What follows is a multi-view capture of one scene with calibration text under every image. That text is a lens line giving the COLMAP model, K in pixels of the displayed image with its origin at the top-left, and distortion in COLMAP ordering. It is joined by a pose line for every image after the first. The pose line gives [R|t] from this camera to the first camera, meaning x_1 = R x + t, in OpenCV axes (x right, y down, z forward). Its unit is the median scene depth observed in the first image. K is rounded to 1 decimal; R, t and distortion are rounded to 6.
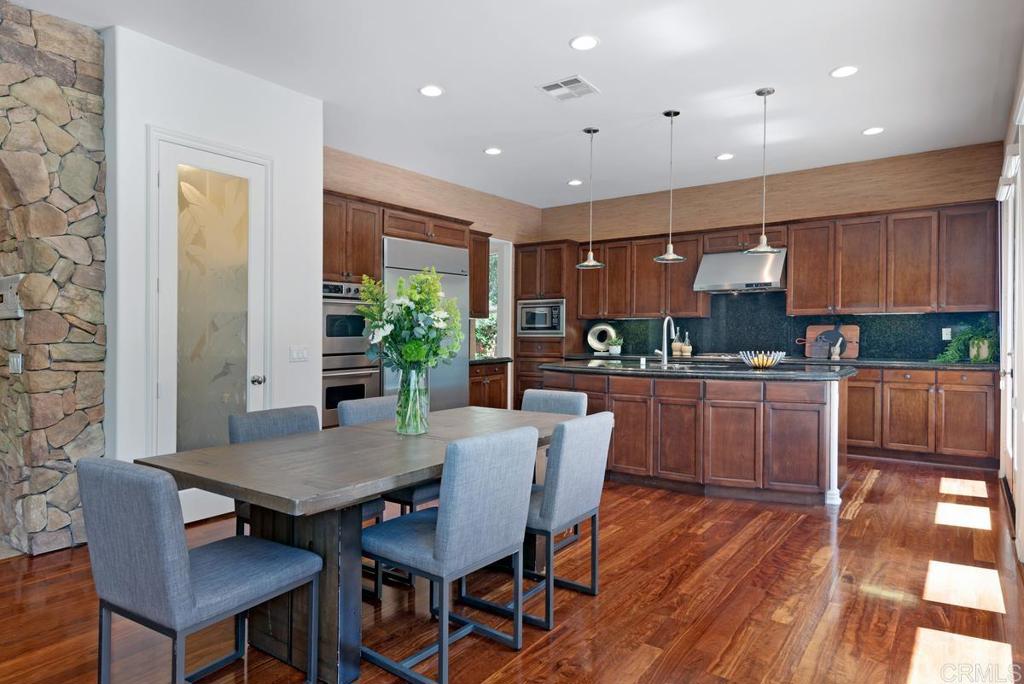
lens RADIAL K [[616.8, 0, 510.3], [0, 616.8, 340.2], [0, 0, 1]] dist [0.019597, 0.000877]
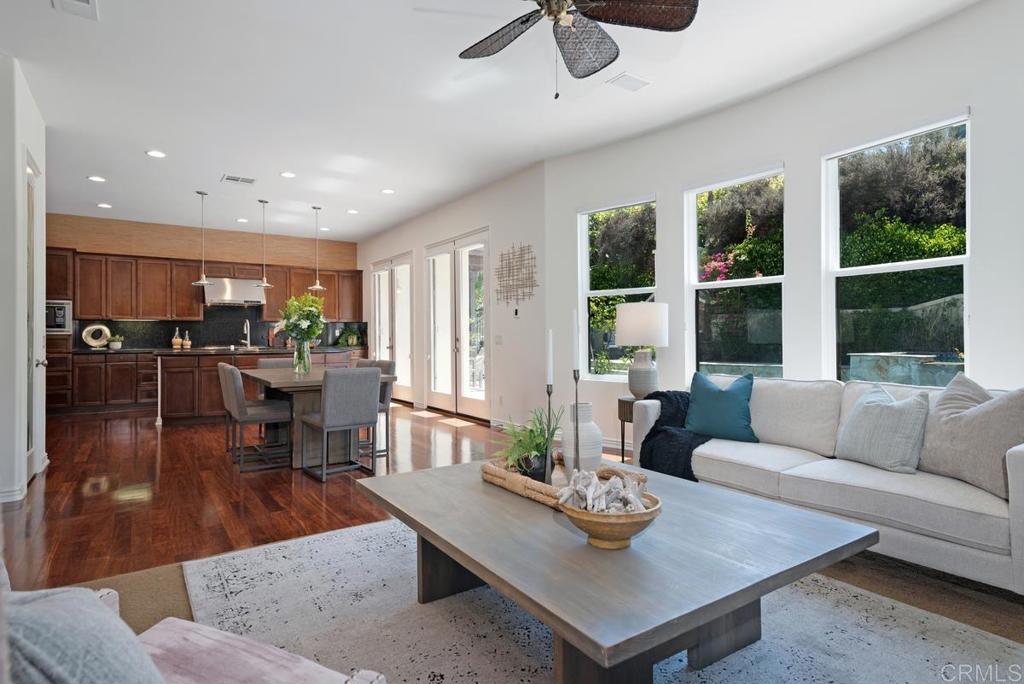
lens RADIAL K [[553.7, 0, 510.6], [0, 553.7, 337.3], [0, 0, 1]] dist [0.031305, -0.001467]
pose [[0.331532, 0.001505, 0.943443, -0.774986], [0.014859, 0.999866, -0.006816, 0.023770], [-0.943327, 0.016278, 0.331466, -0.122949]]
